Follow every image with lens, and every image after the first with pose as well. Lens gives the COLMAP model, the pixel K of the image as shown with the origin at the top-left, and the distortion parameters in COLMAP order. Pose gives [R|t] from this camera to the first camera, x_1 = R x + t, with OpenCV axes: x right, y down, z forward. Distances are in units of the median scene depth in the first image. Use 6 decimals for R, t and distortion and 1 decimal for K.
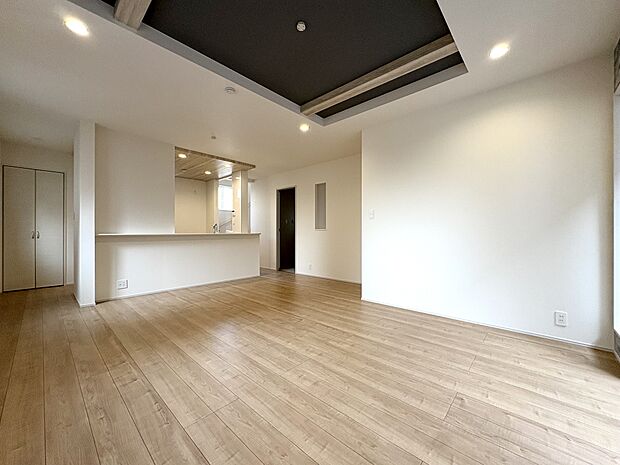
lens RADIAL K [[248.1, 0, 311.8], [0, 248.1, 237.3], [0, 0, 1]] dist [-0.000528, 0.000149]
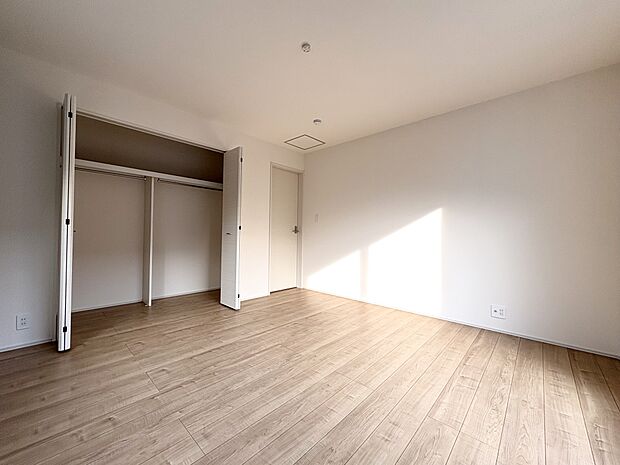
lens RADIAL K [[248.1, 0, 313.6], [0, 248.1, 228.8], [0, 0, 1]] dist [-0.000528, 0.000149]
pose [[0.002154, 0.017094, 0.999852, -0.965161], [0.007542, 0.999825, -0.017110, -0.016032], [-0.999969, 0.007578, 0.002025, 0.887341]]
